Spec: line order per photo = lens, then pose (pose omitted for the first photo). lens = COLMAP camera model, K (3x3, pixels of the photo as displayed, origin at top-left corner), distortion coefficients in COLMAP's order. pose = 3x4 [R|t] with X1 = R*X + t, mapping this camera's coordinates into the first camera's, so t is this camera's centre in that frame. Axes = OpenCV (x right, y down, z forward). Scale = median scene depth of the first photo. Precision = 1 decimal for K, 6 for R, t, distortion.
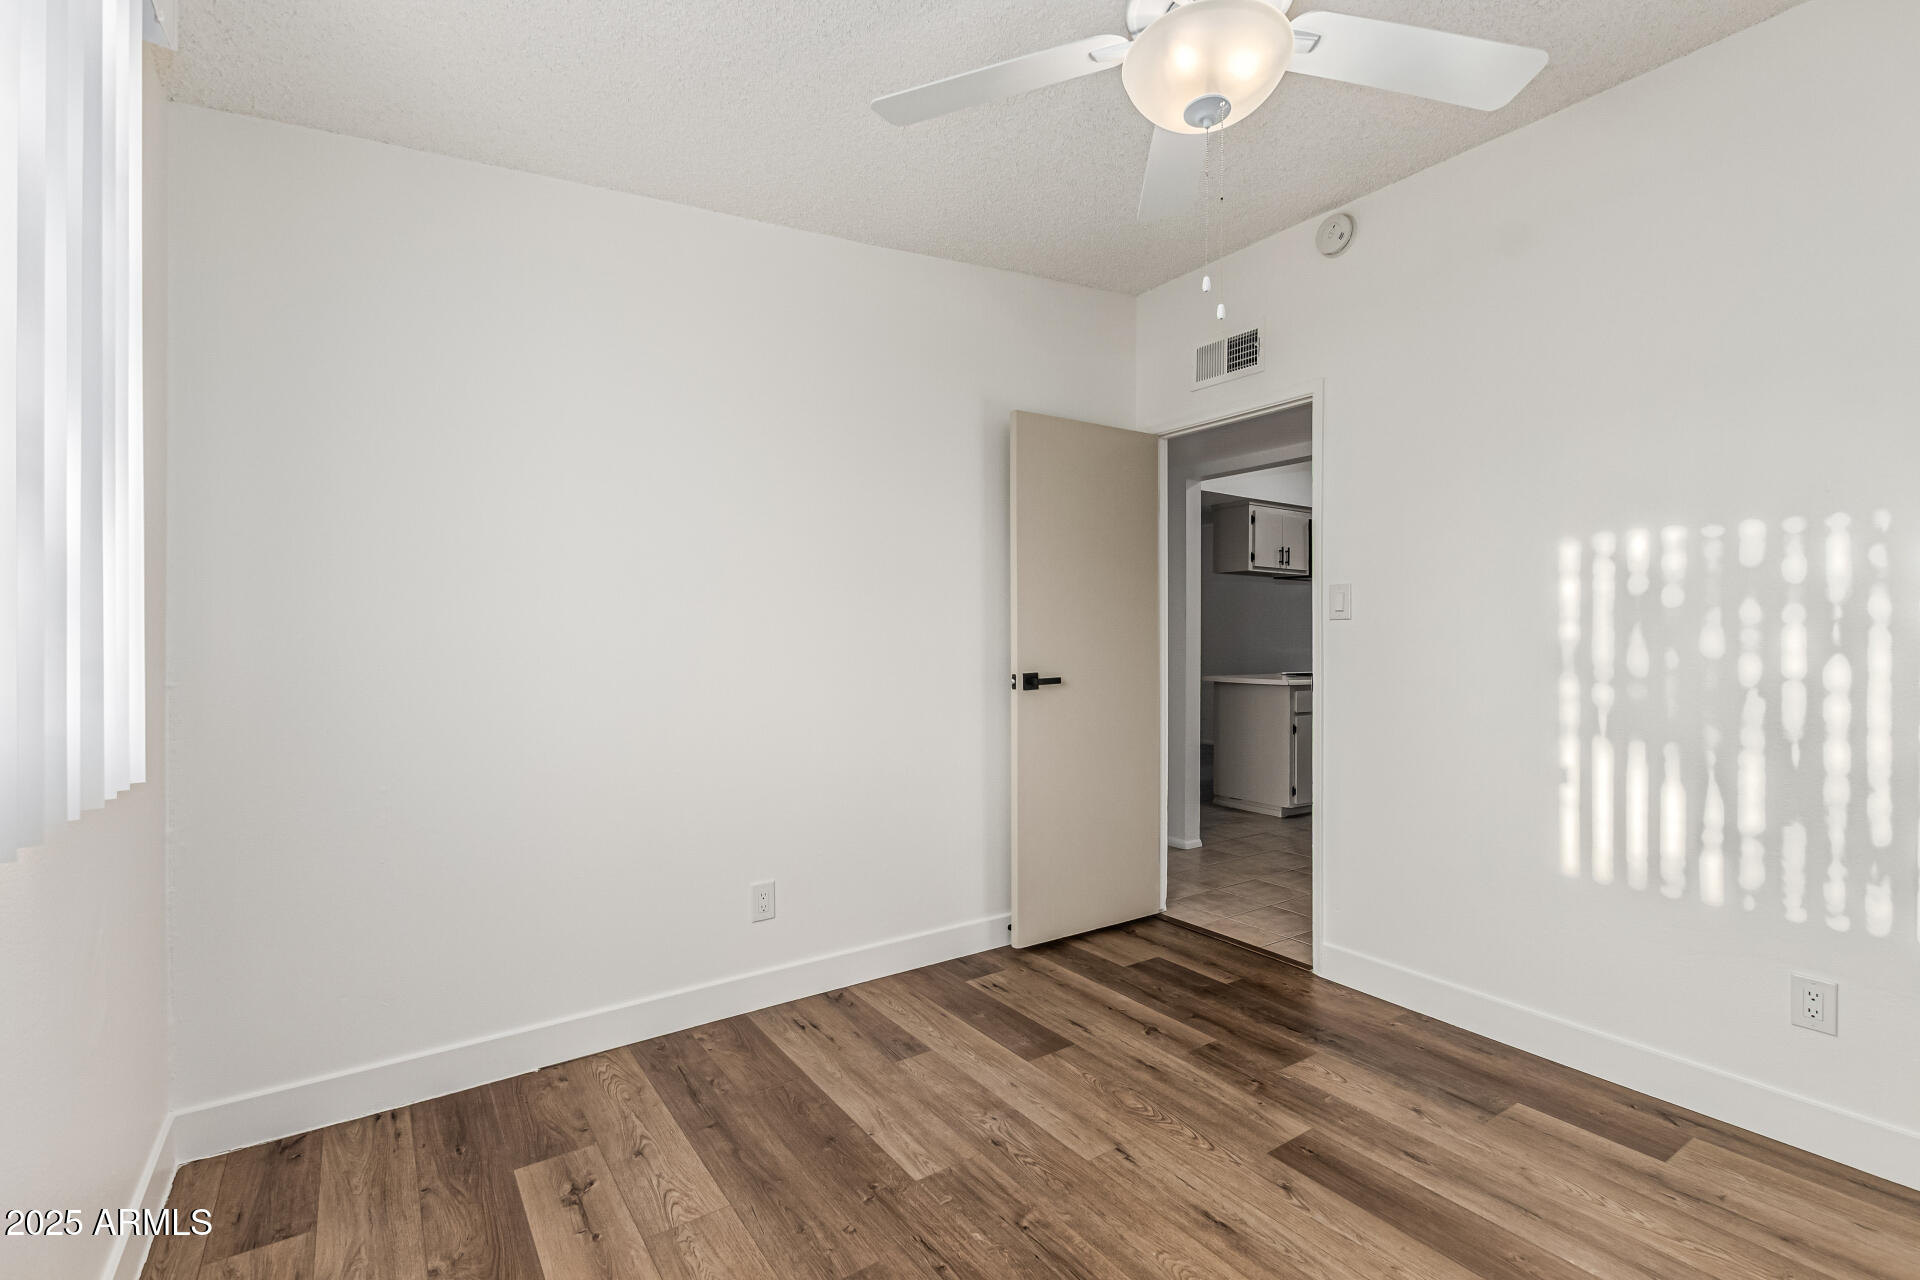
lens RADIAL K [[874.5, 0, 961.7], [0, 874.5, 642.4], [0, 0, 1]] dist [0.006172, -0.003462]
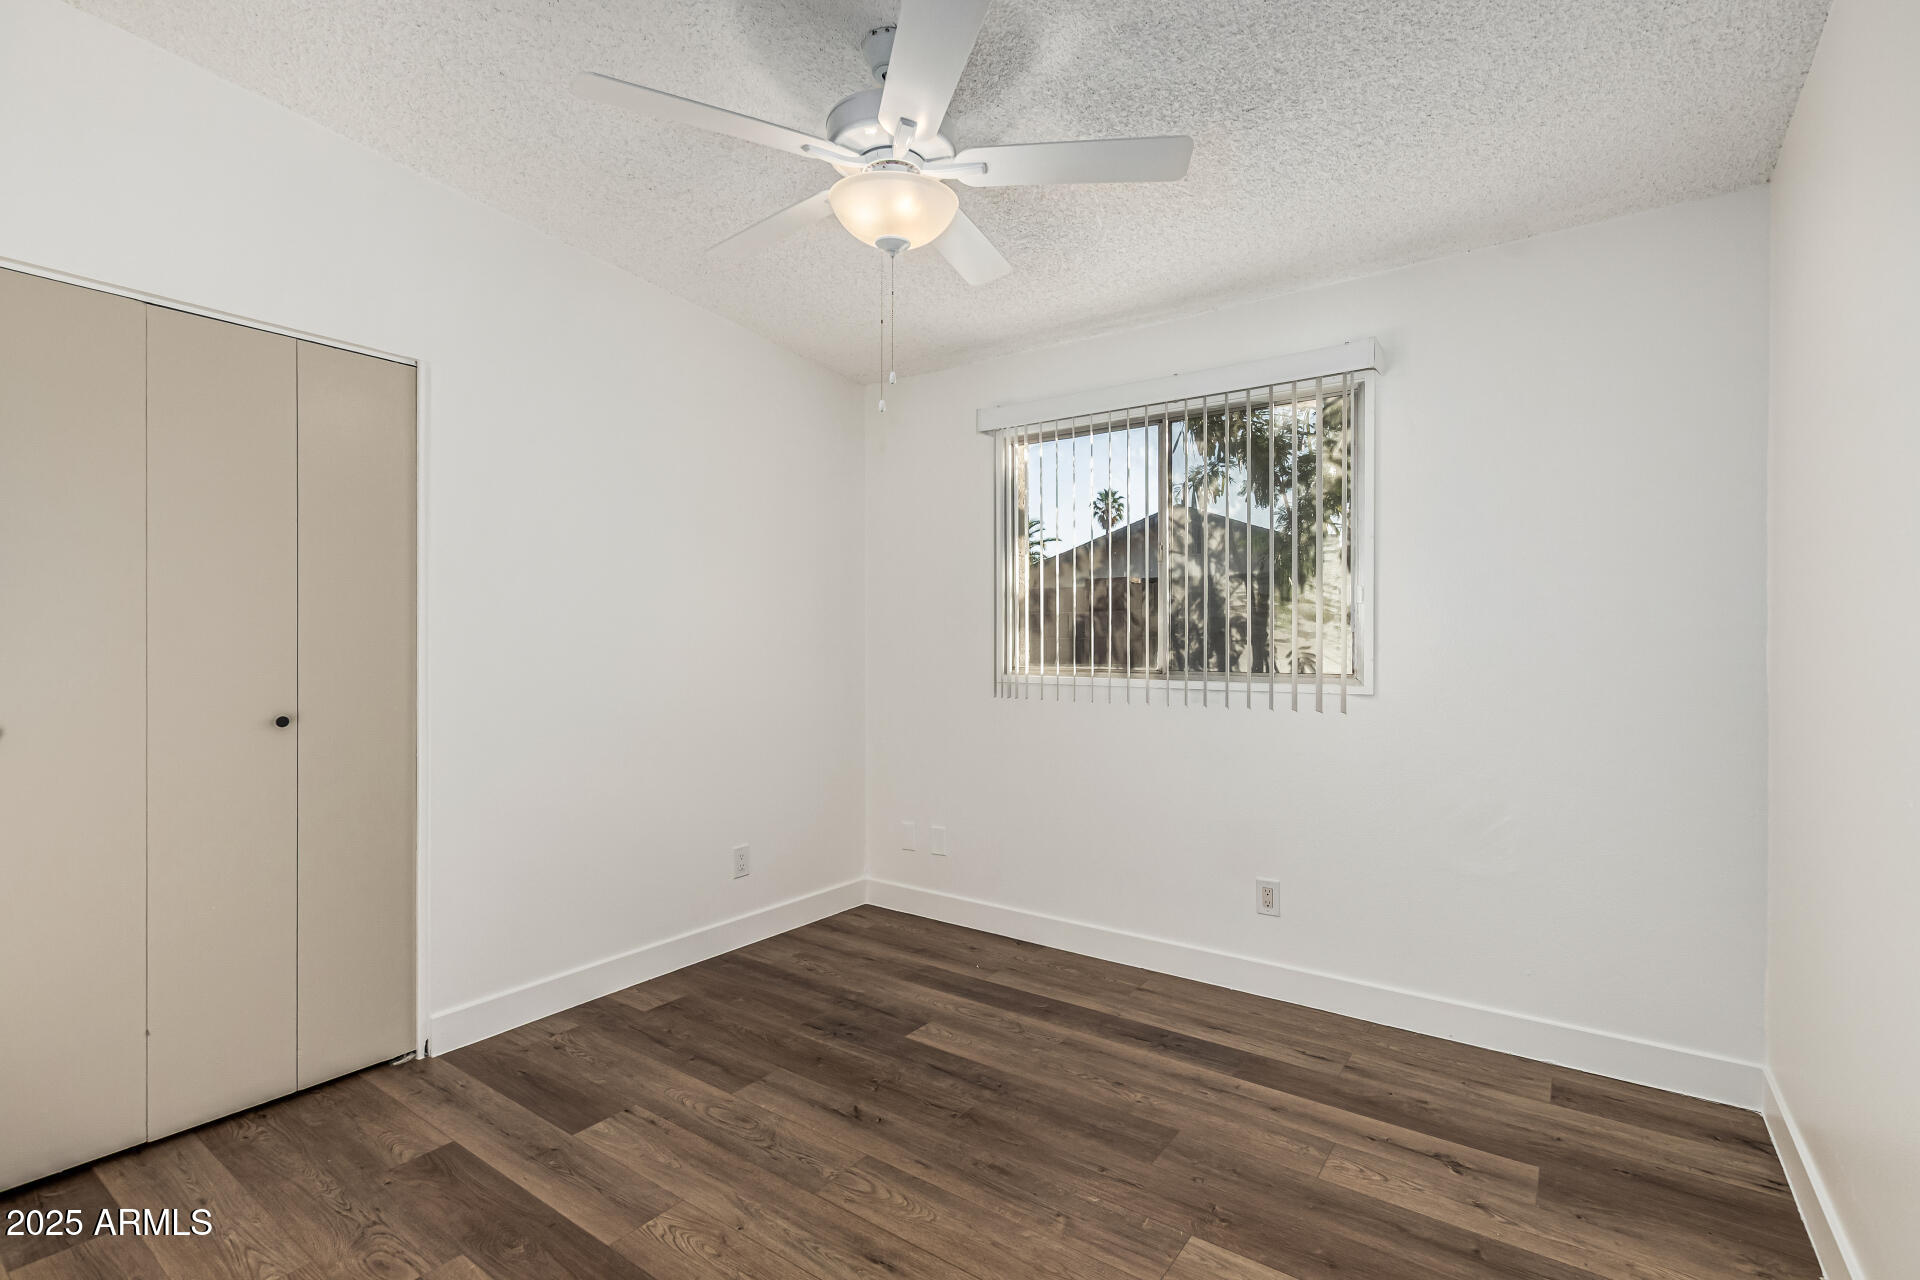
lens RADIAL K [[874.5, 0, 961.7], [0, 874.5, 642.4], [0, 0, 1]] dist [0.006172, -0.003462]
pose [[-0.939931, 0.001046, -0.341364, 0.529043], [-0.000806, 0.999986, 0.005284, -0.023999], [0.341365, 0.005241, -0.939916, 1.907748]]
